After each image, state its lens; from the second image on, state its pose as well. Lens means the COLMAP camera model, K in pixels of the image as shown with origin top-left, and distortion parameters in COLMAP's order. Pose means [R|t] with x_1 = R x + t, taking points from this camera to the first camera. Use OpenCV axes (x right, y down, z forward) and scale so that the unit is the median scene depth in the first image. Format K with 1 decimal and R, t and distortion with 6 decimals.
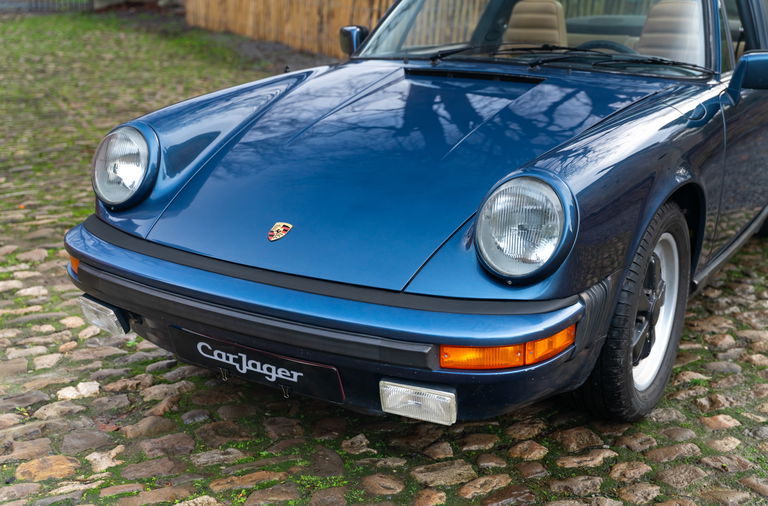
lens RADIAL K [[985.6, 0, 387.6], [0, 985.6, 252.7], [0, 0, 1]] dist [0.010202, 0.000000]
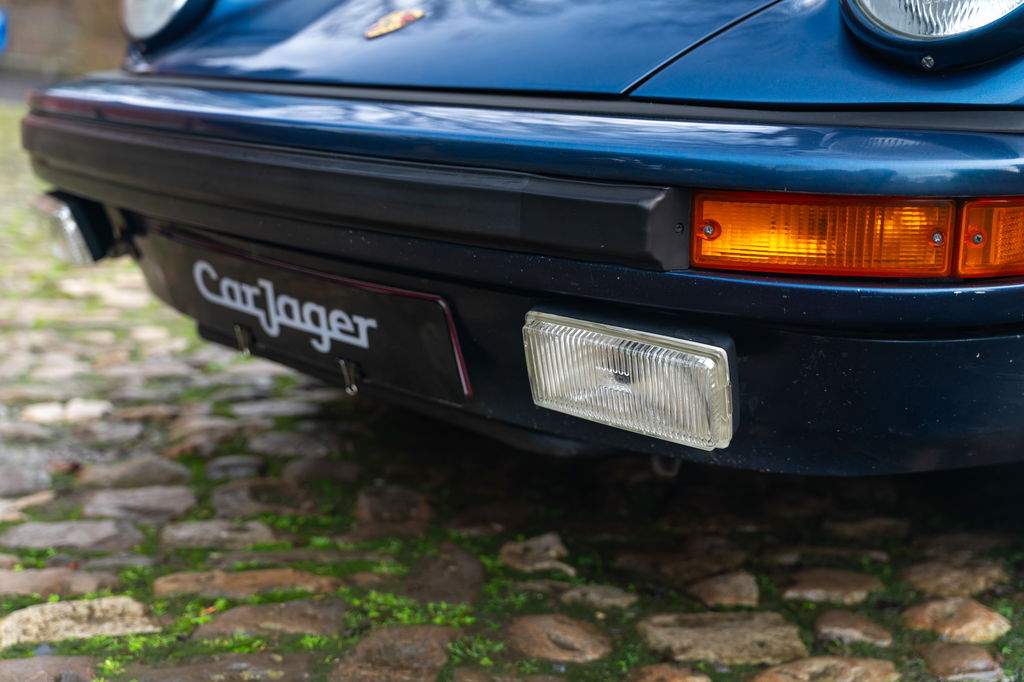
lens RADIAL K [[1248.3, 0, 510.7], [0, 1248.3, 334.0], [0, 0, 1]] dist [0.003422, 0.000000]
pose [[0.968476, 0.084844, -0.234214, 0.082297], [-0.106422, 0.991011, -0.081064, 0.154934], [0.225231, 0.103434, 0.968799, 0.493259]]
